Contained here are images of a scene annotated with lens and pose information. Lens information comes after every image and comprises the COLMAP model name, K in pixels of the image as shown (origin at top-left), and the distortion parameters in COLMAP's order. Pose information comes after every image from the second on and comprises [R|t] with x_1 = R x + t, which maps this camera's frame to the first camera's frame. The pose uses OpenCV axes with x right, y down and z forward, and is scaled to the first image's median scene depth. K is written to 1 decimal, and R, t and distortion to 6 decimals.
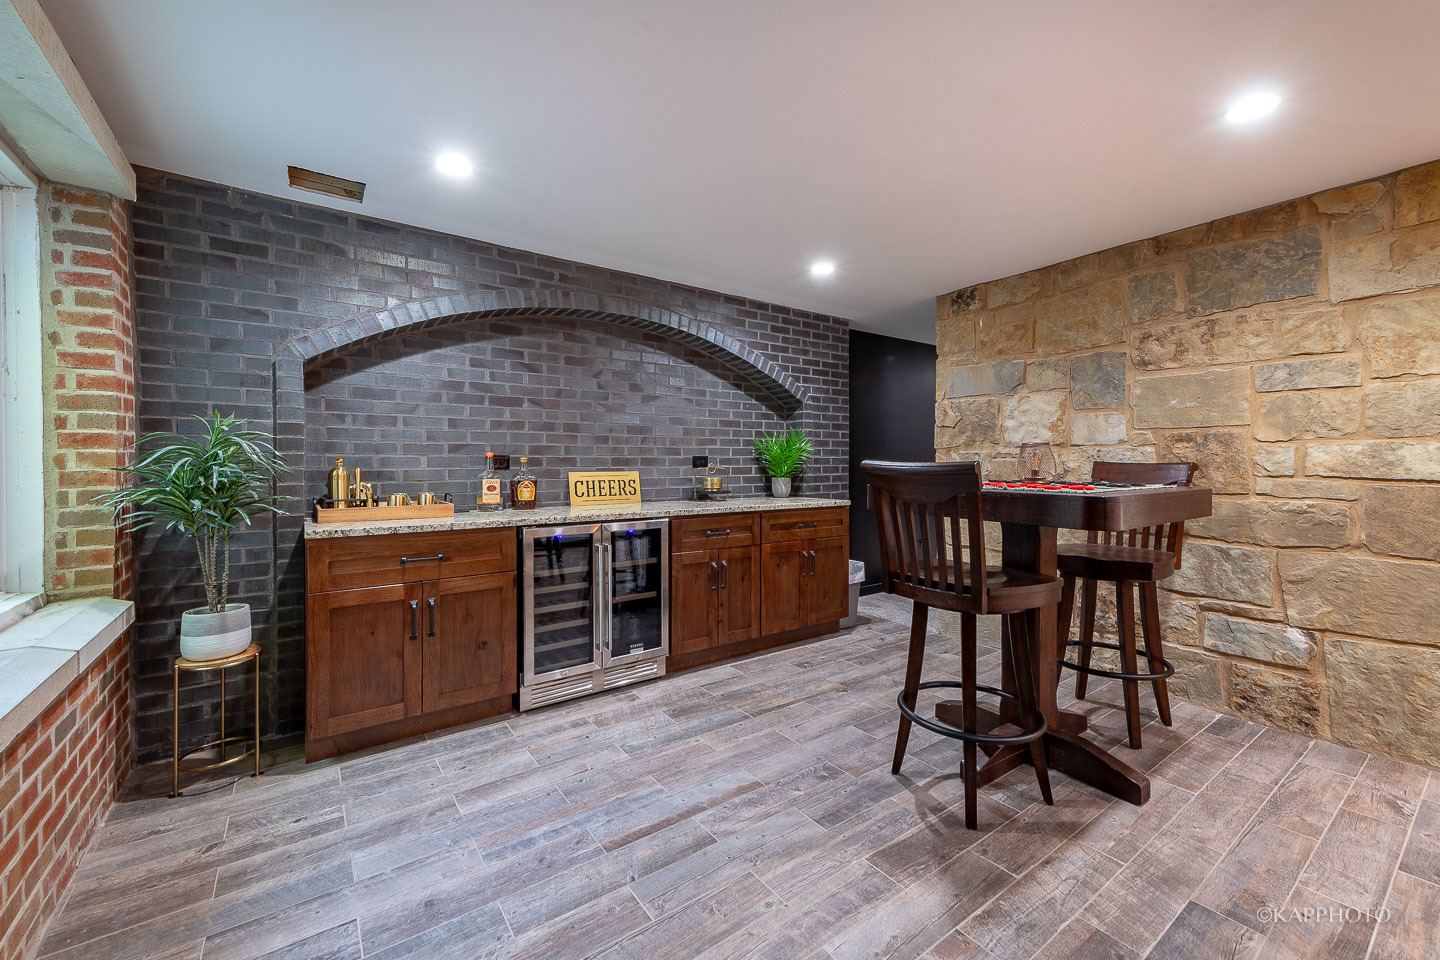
lens RADIAL K [[570.2, 0, 722.5], [0, 570.2, 468.7], [0, 0, 1]] dist [0.011631, -0.007000]
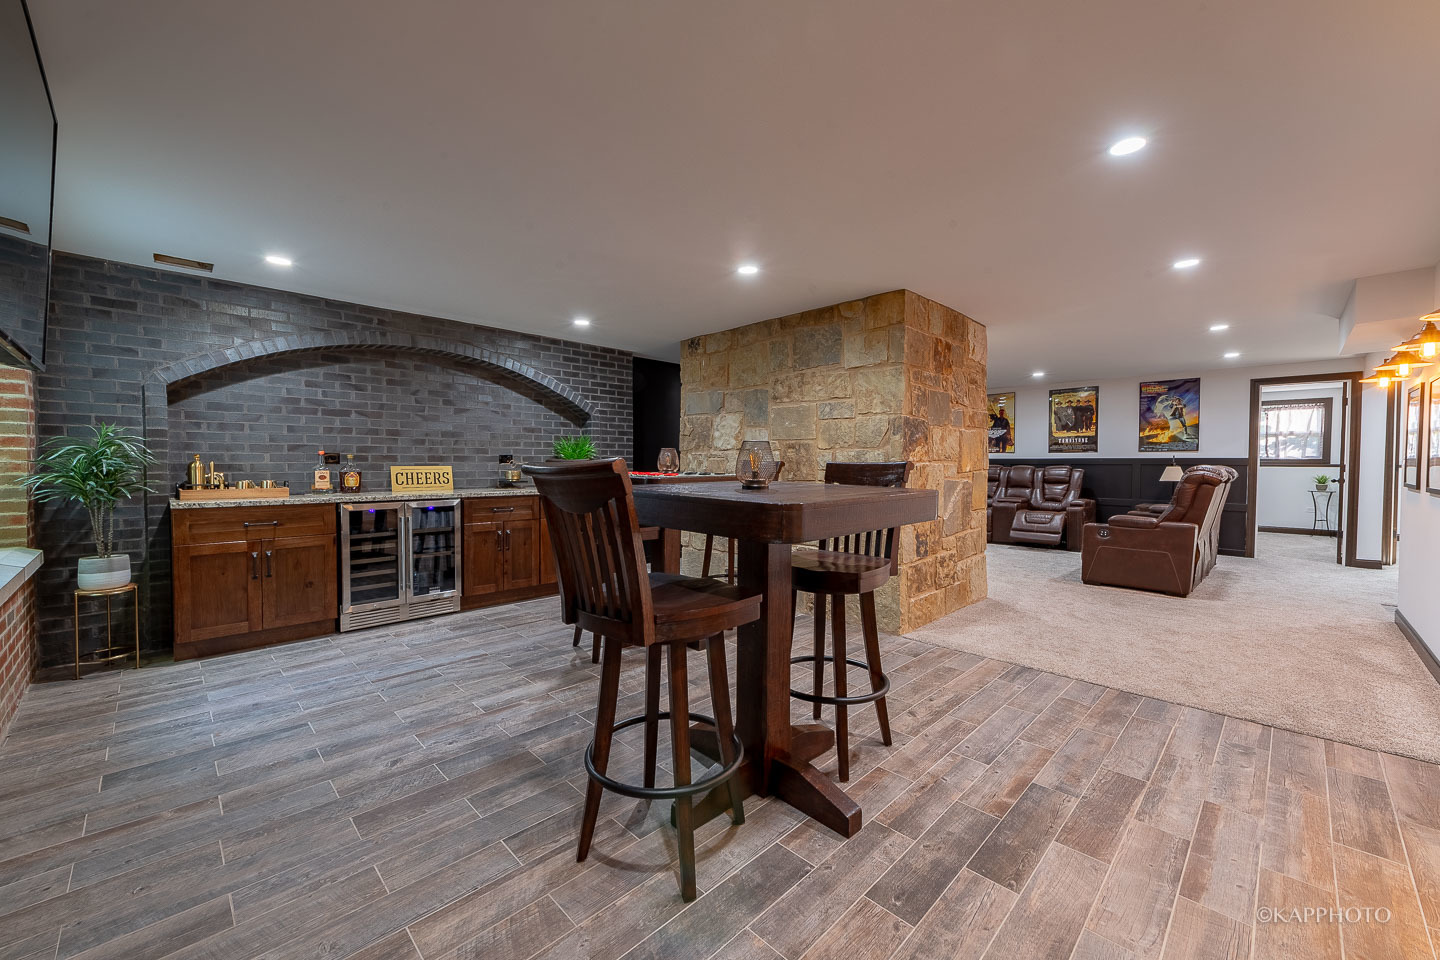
lens RADIAL K [[563.0, 0, 720.0], [0, 563.0, 480.0], [0, 0, 1]] dist [0.000924, -0.002993]
pose [[0.988149, 0.000817, 0.153494, 0.385025], [-0.004345, 0.999734, 0.022653, 0.007224], [-0.153435, -0.023051, 0.987890, -0.556251]]
